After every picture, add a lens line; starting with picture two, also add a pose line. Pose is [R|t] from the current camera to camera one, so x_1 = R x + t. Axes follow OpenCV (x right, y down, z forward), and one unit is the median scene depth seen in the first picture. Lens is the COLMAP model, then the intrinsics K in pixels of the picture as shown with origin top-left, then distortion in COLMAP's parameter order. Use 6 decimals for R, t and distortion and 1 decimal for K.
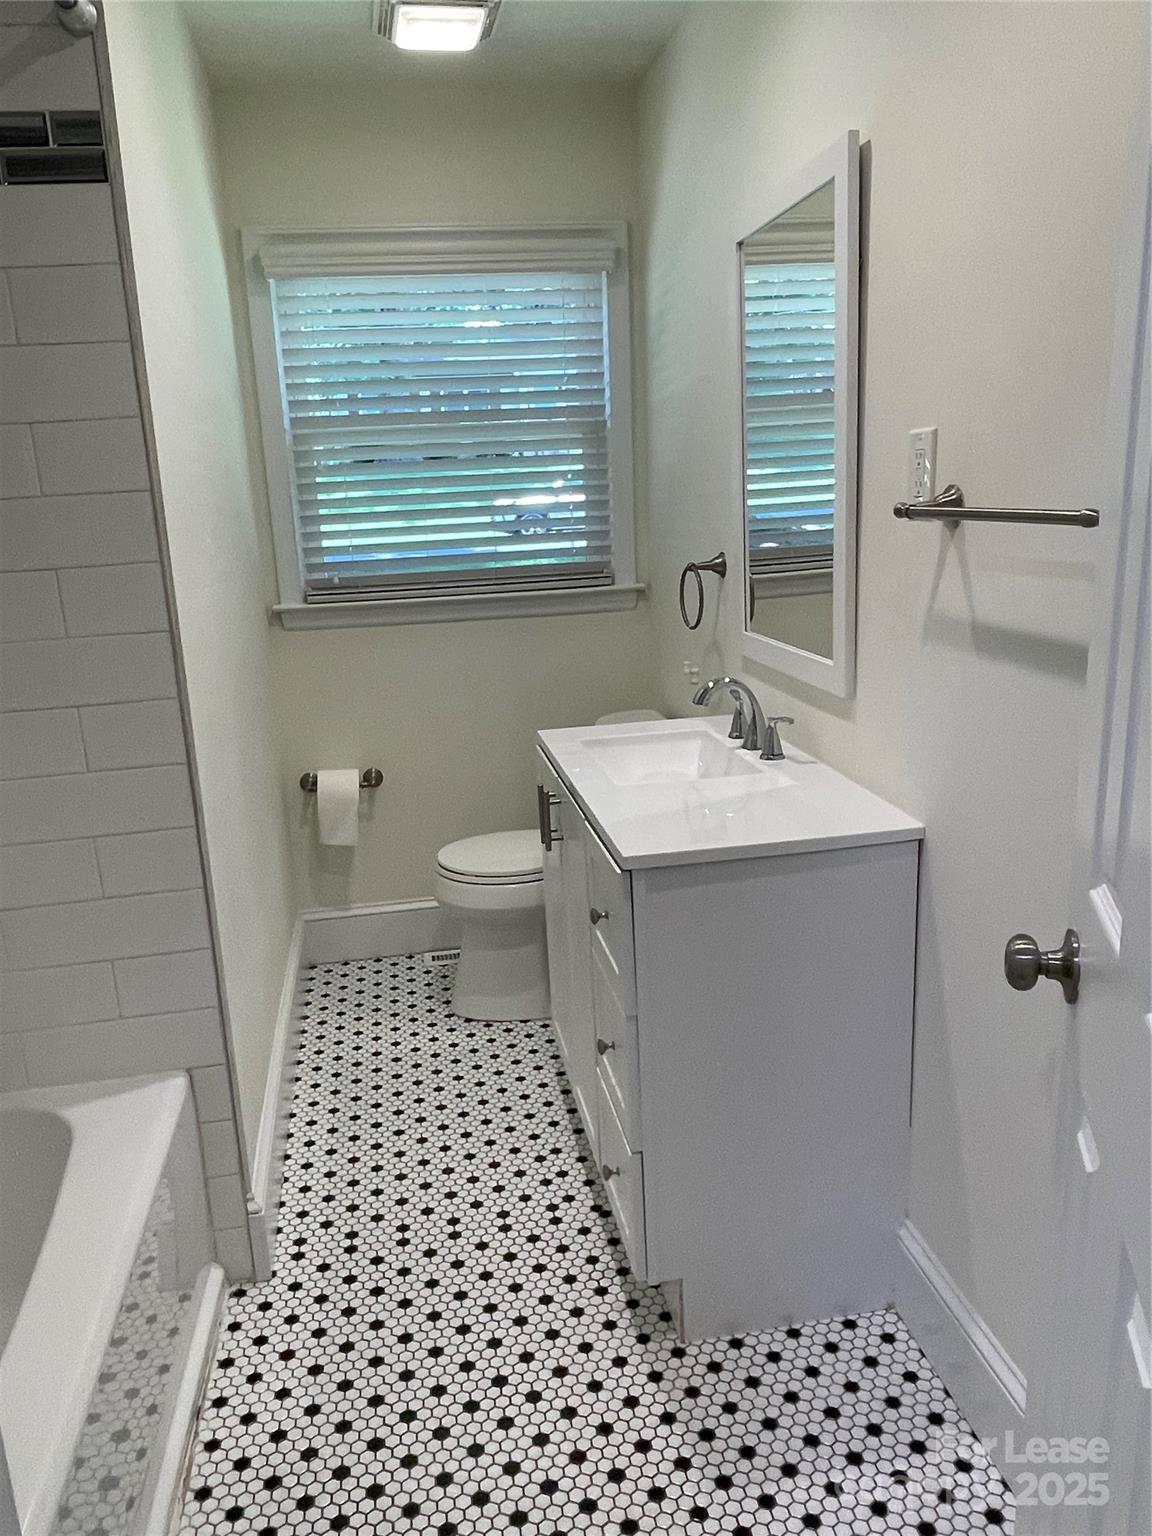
lens RADIAL K [[1133.0, 0, 556.7], [0, 1133.0, 763.9], [0, 0, 1]] dist [0.053631, -0.050851]
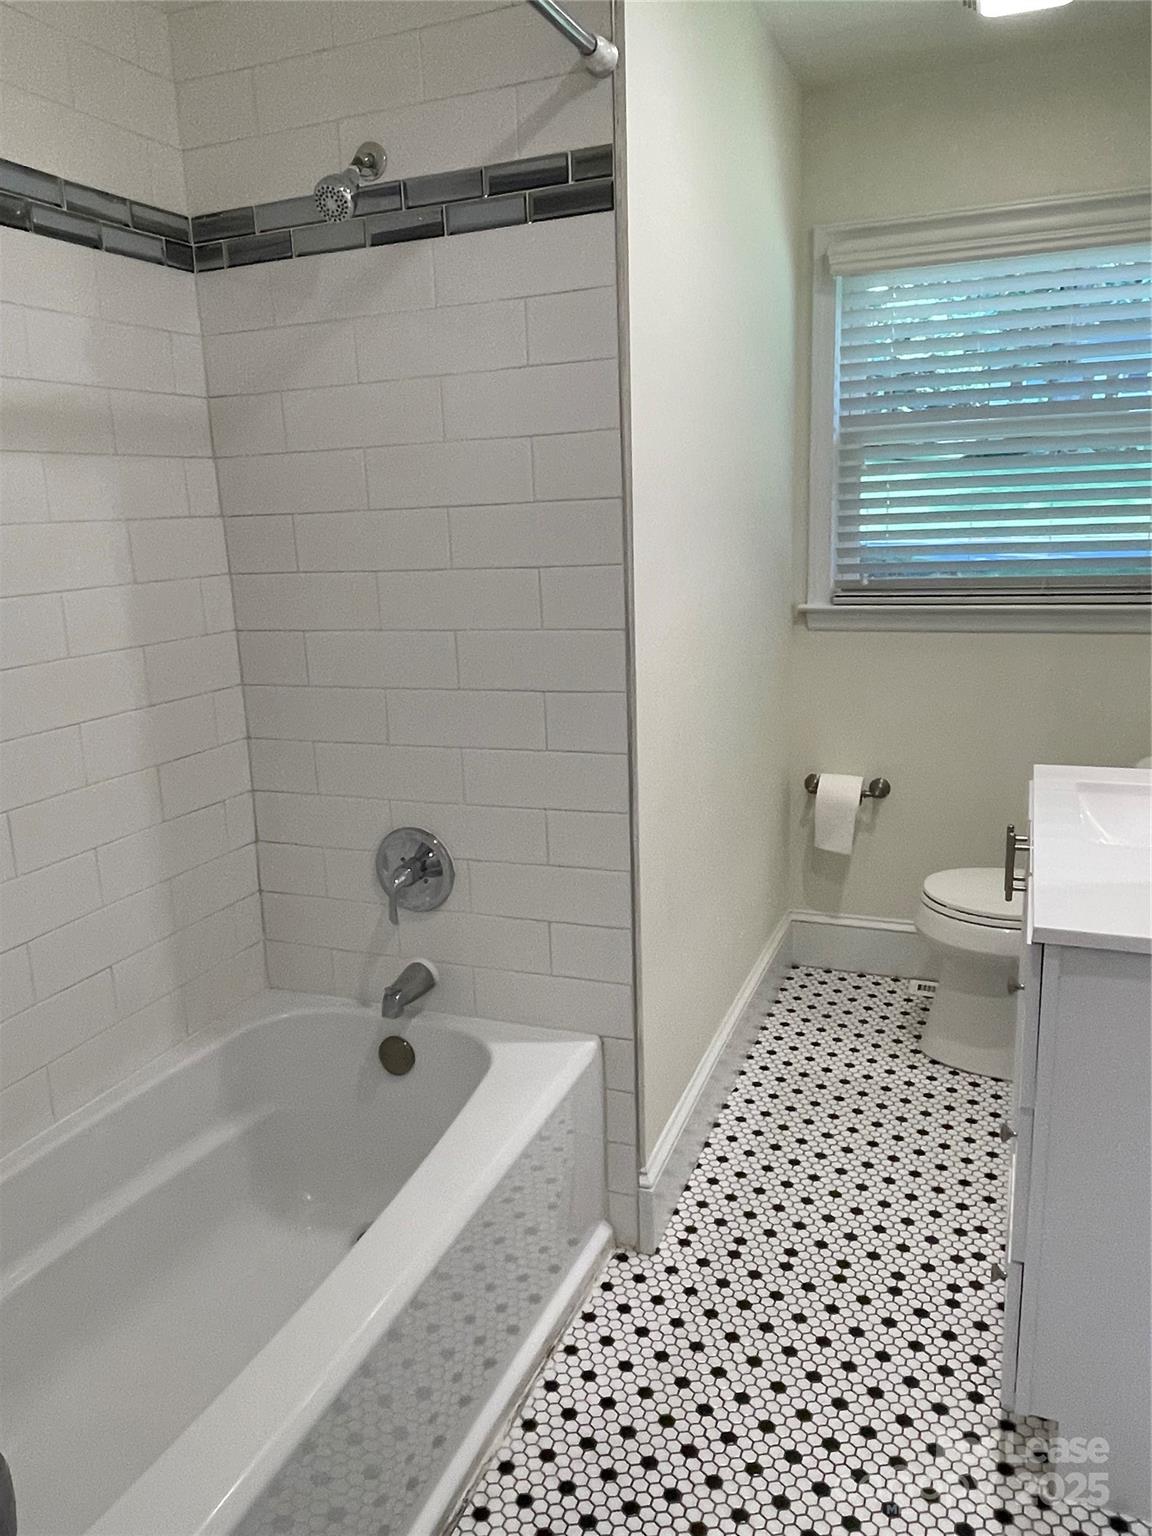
lens RADIAL K [[1133.0, 0, 556.7], [0, 1133.0, 763.9], [0, 0, 1]] dist [0.053631, -0.050851]
pose [[0.863240, 0.133876, -0.486717, 0.111871], [-0.129534, 0.990653, 0.042748, -0.022994], [0.487890, 0.026145, 0.872513, 0.037838]]
